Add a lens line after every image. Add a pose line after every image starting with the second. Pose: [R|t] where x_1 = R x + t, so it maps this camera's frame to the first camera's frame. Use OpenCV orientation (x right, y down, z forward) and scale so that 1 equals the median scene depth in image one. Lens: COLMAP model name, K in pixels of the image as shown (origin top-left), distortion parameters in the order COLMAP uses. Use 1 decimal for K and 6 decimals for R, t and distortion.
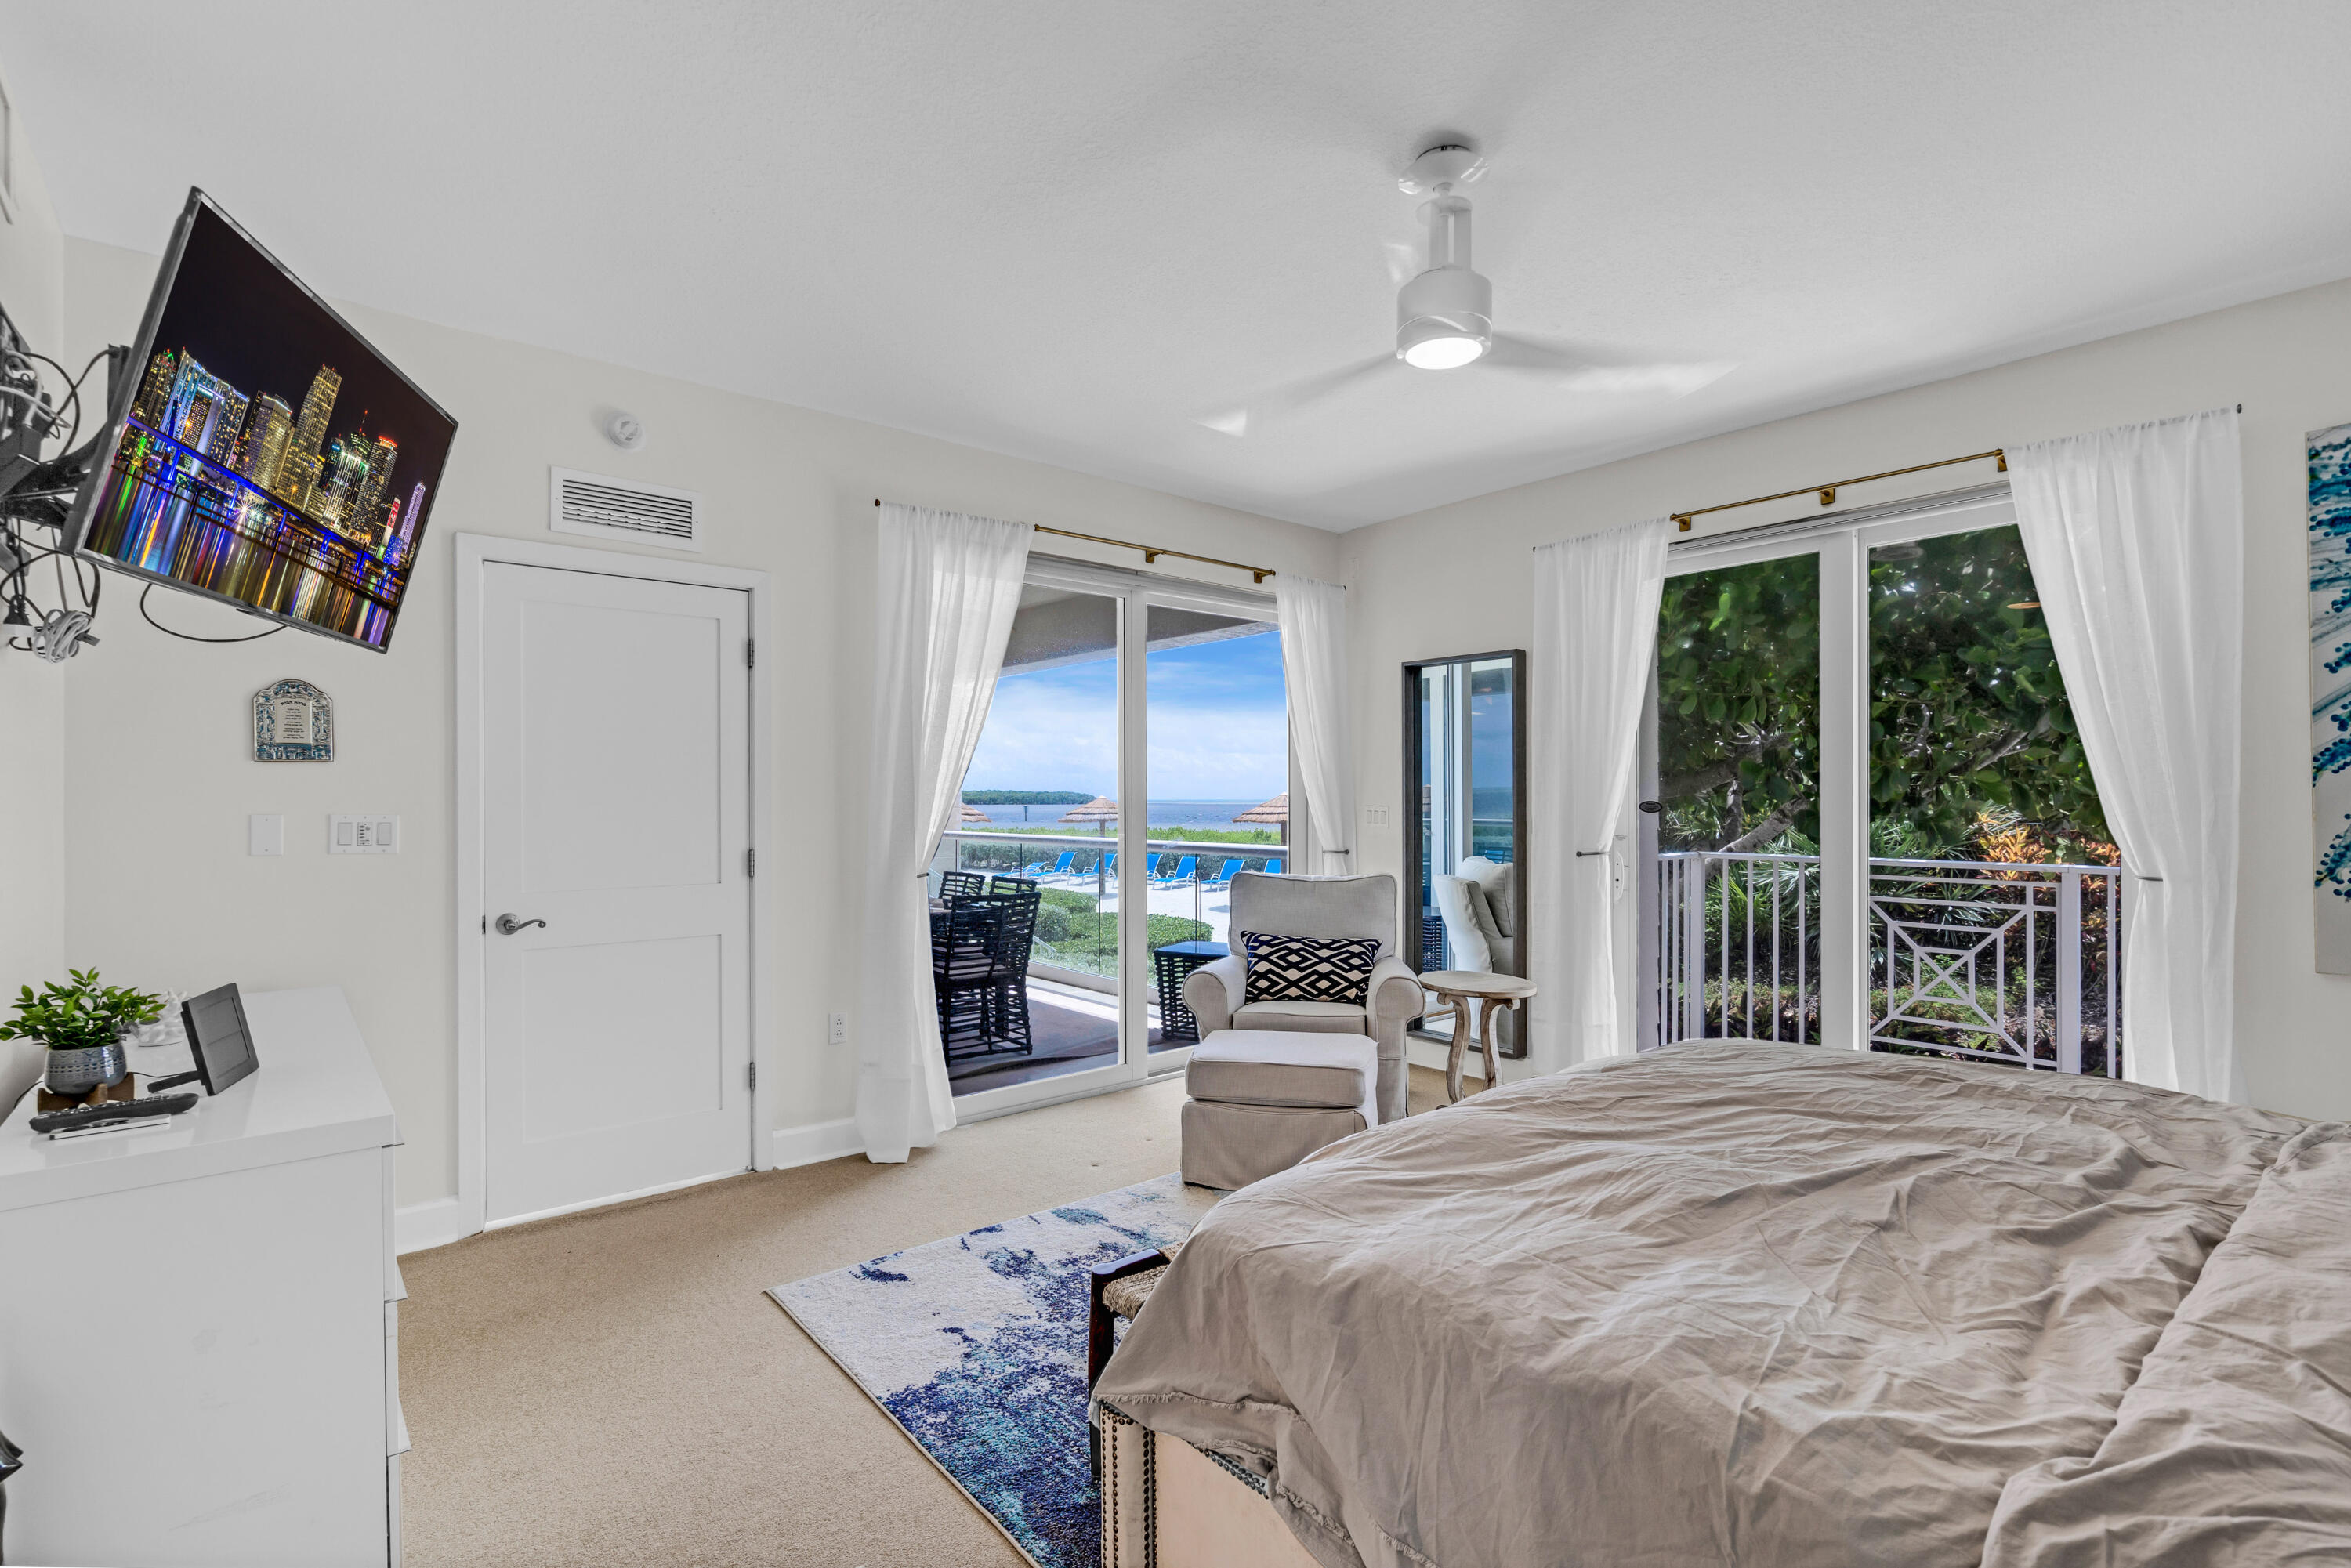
lens RADIAL K [[1076.6, 0, 1167.8], [0, 1076.6, 796.9], [0, 0, 1]] dist [-0.005854, 0.000305]
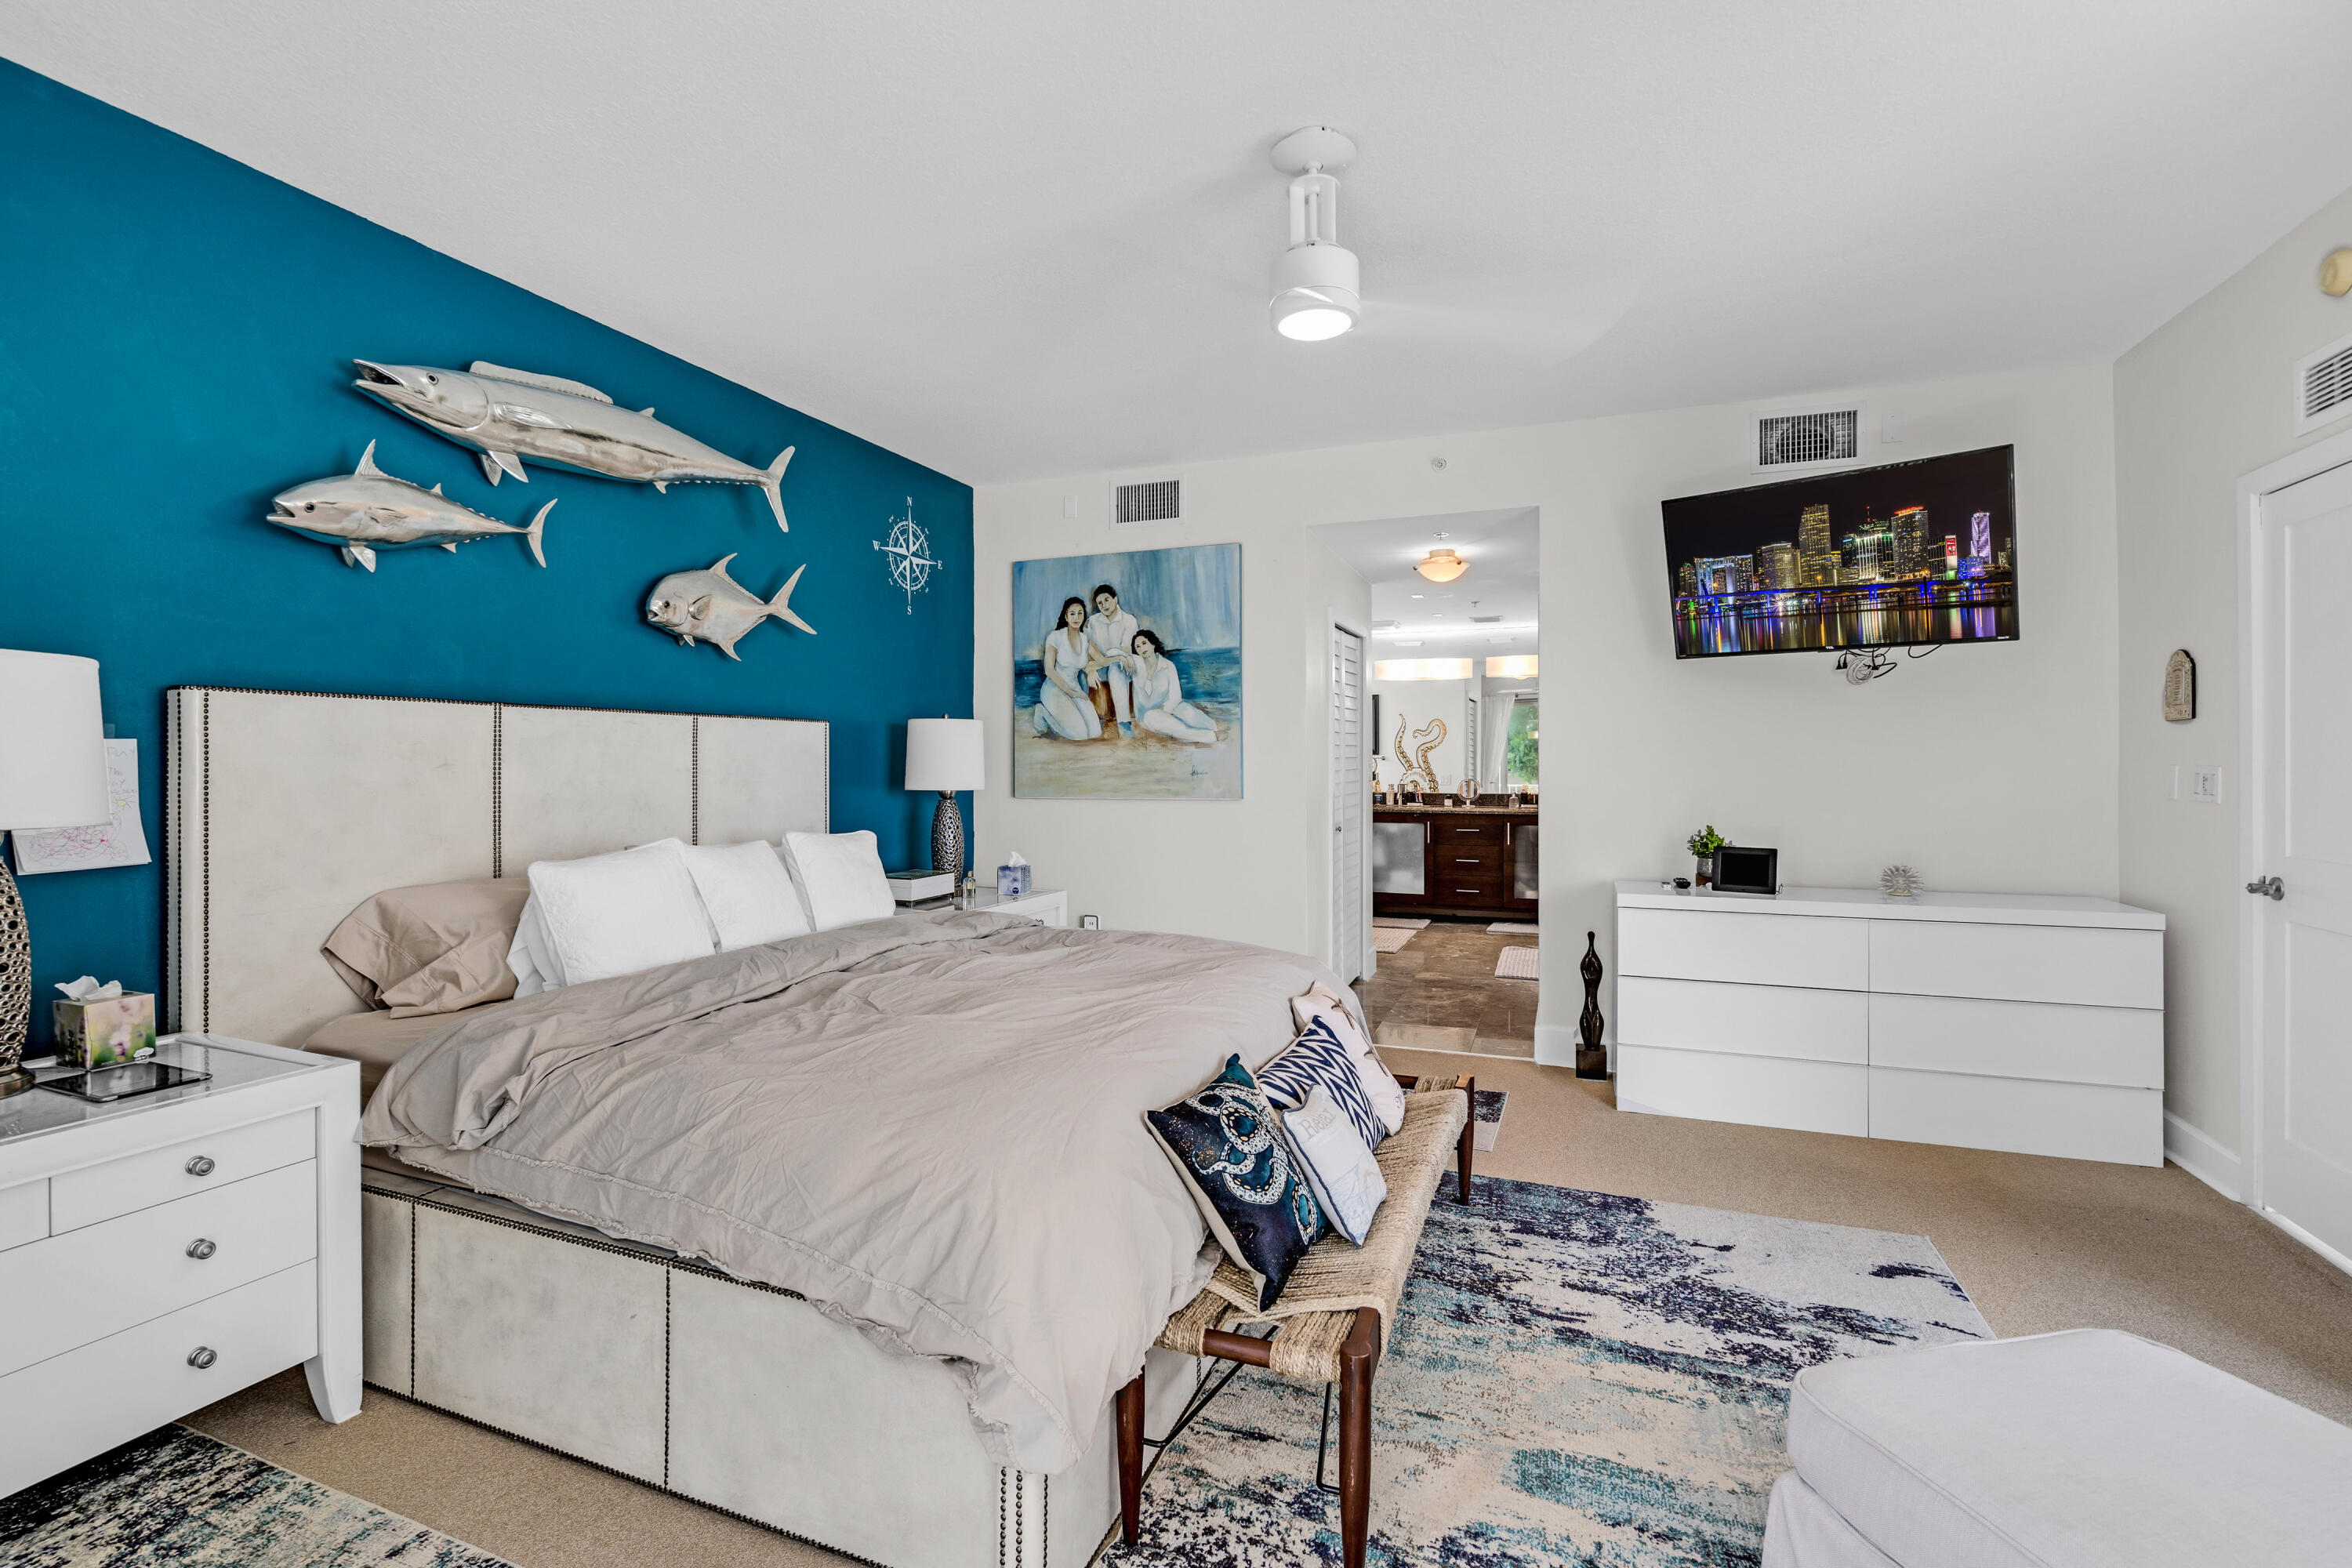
lens RADIAL K [[1077.1, 0, 1153.4], [0, 1077.1, 765.7], [0, 0, 1]] dist [-0.005854, 0.000305]
pose [[-0.880497, 0.007190, -0.473997, 0.713309], [0.006490, 0.999974, 0.003113, 0.006023], [0.474007, -0.000335, -0.880521, 1.478123]]
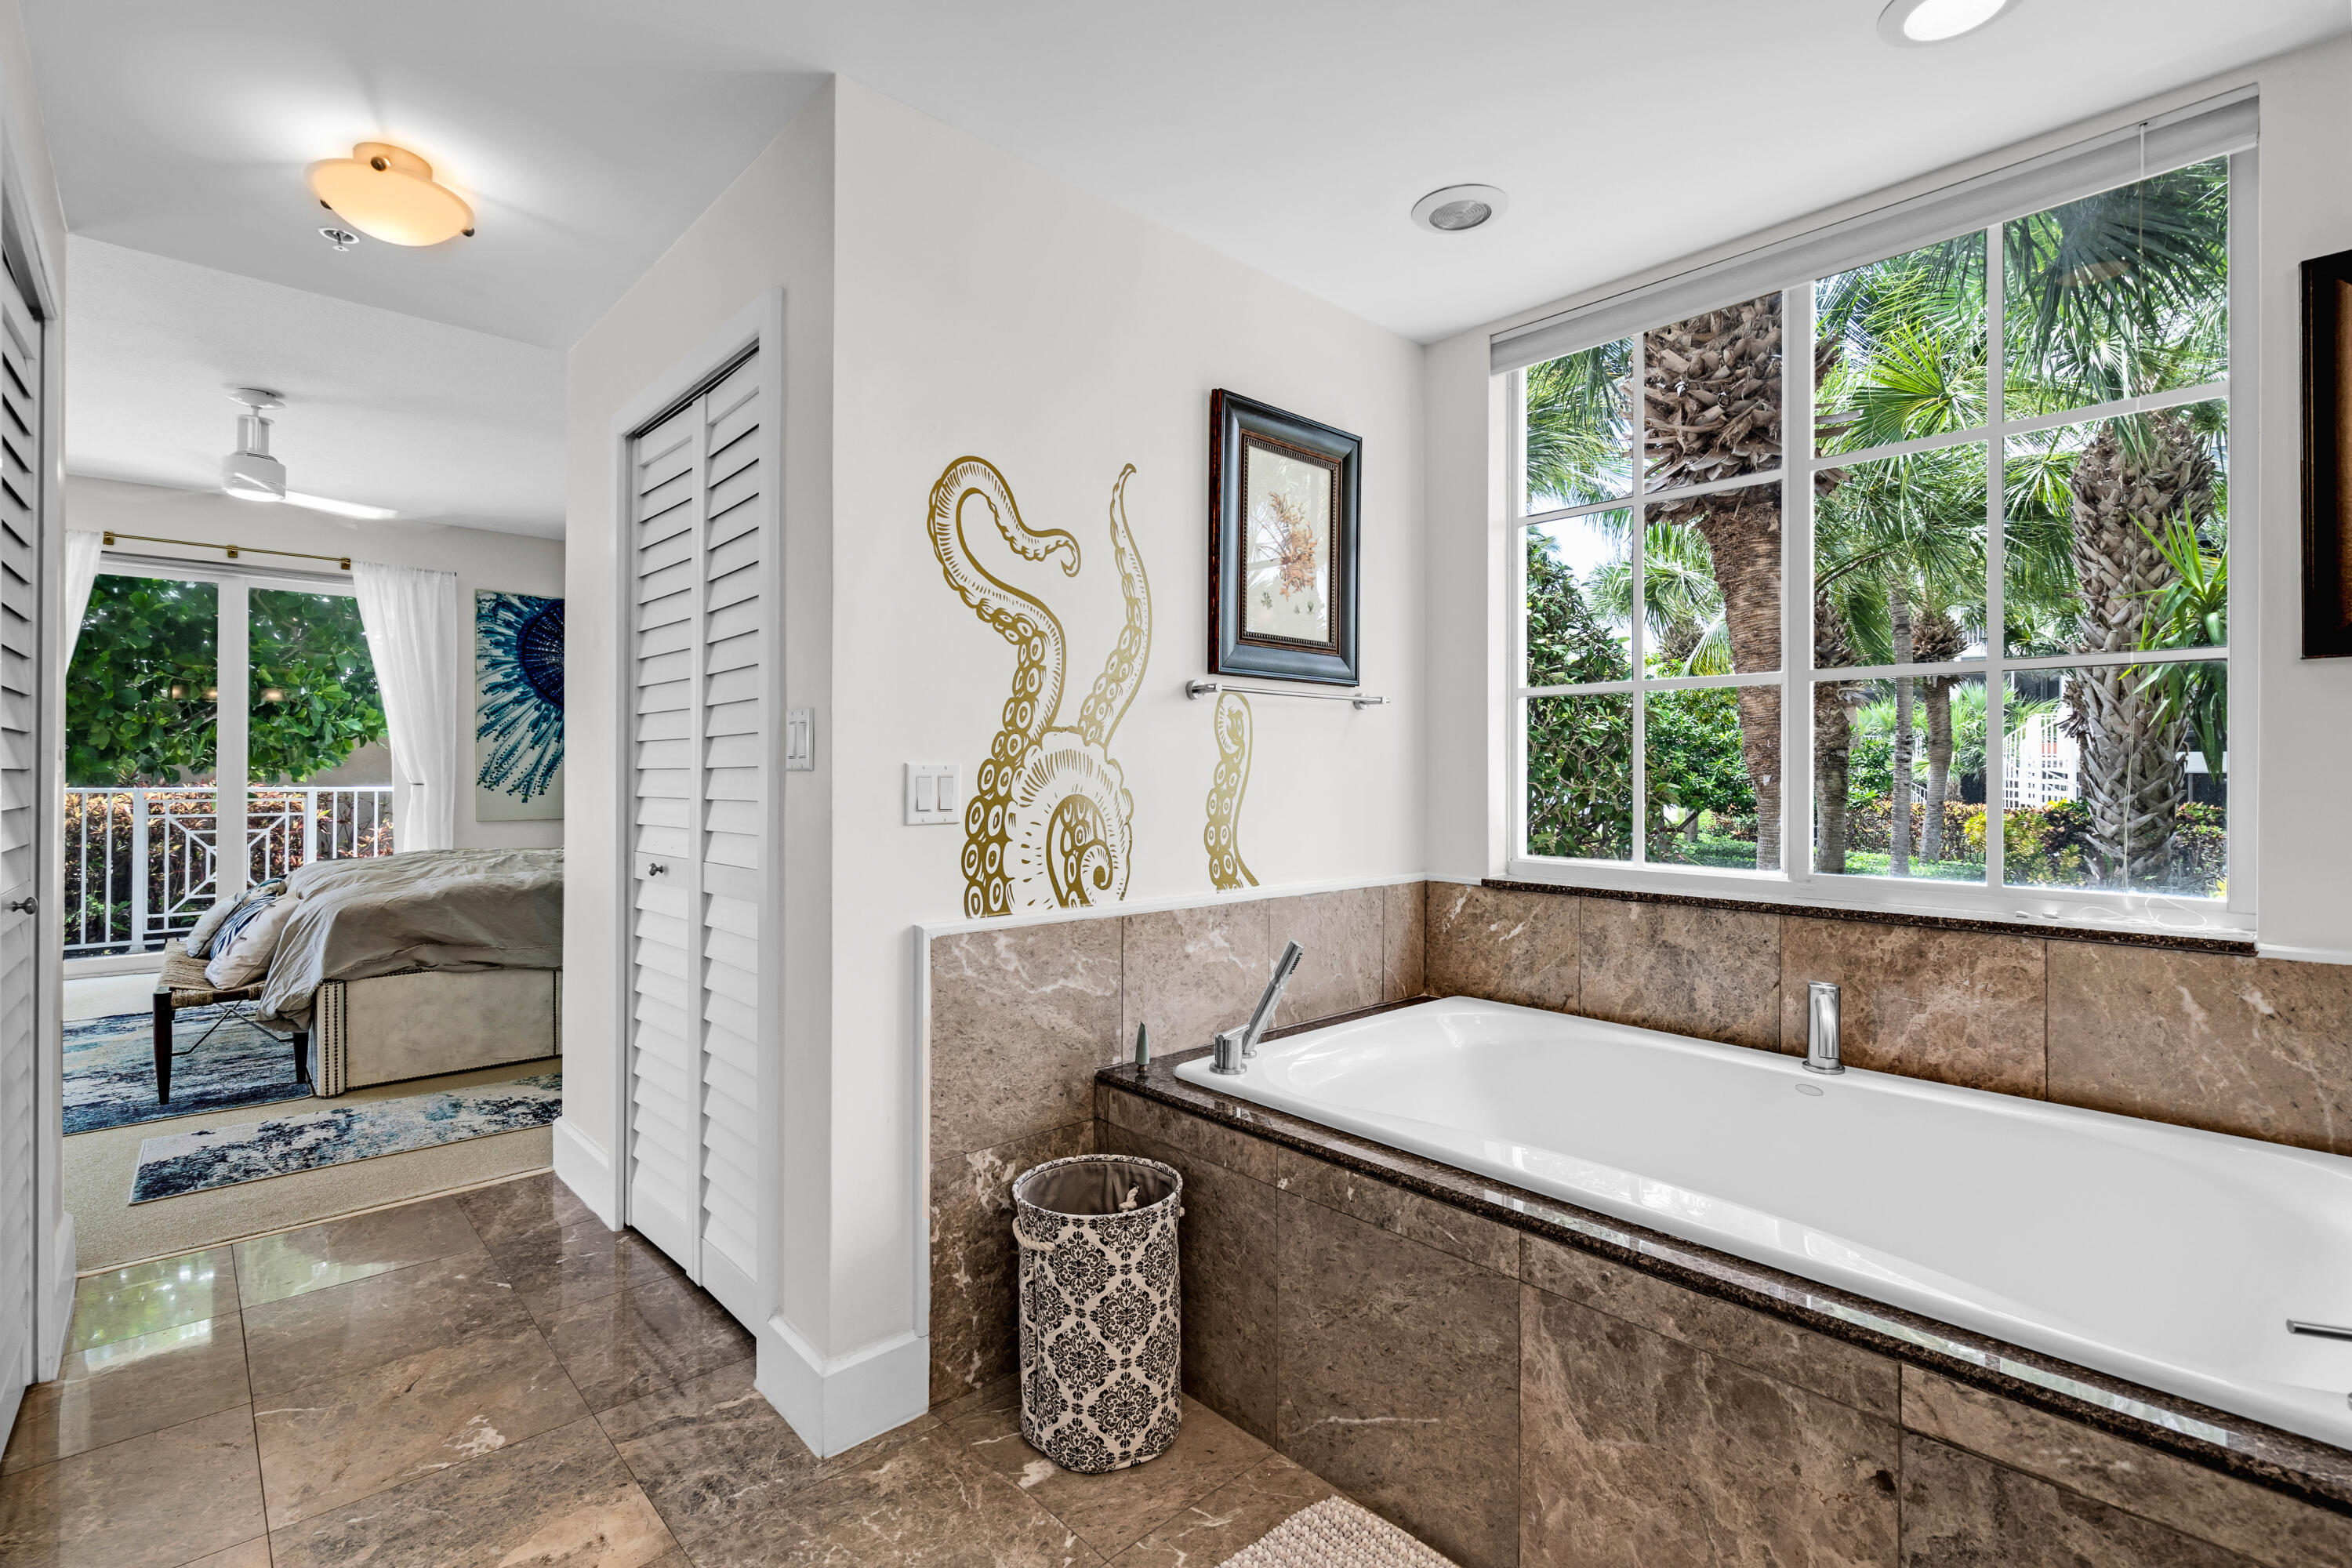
lens RADIAL K [[1077.1, 0, 1168.3], [0, 1077.1, 768.0], [0, 0, 1]] dist [-0.005854, 0.000305]
pose [[-0.040540, 0.004368, 0.999168, -1.338841], [-0.006517, 0.999968, -0.004636, 0.046791], [-0.999157, -0.006699, -0.040511, -0.416261]]
